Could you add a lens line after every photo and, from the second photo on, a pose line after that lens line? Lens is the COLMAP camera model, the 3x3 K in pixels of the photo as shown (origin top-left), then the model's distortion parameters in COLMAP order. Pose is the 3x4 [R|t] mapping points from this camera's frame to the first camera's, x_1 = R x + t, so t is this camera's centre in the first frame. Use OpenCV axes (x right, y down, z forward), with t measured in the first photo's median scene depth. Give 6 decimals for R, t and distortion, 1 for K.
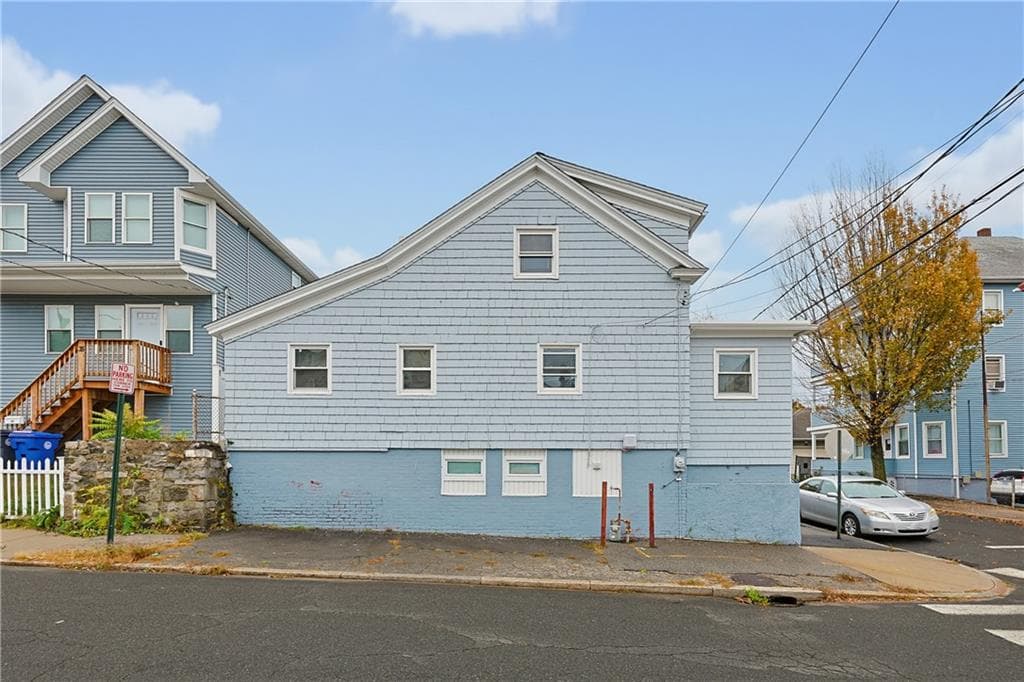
lens RADIAL K [[531.8, 0, 513.2], [0, 531.8, 464.2], [0, 0, 1]] dist [0.003032, 0.000478]
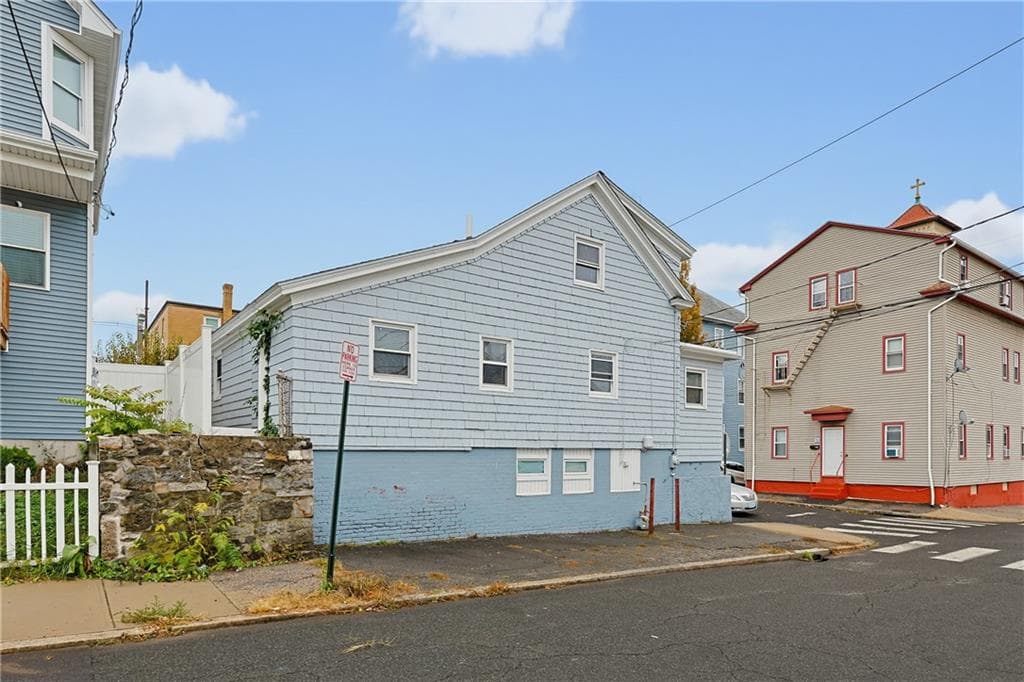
lens RADIAL K [[620.5, 0, 509.2], [0, 620.5, 457.8], [0, 0, 1]] dist [0.002530, 0.001092]
pose [[0.794684, -0.006592, 0.606988, -0.832845], [-0.000902, 0.999927, 0.012041, -0.025036], [-0.607023, -0.010117, 0.794620, 0.112473]]
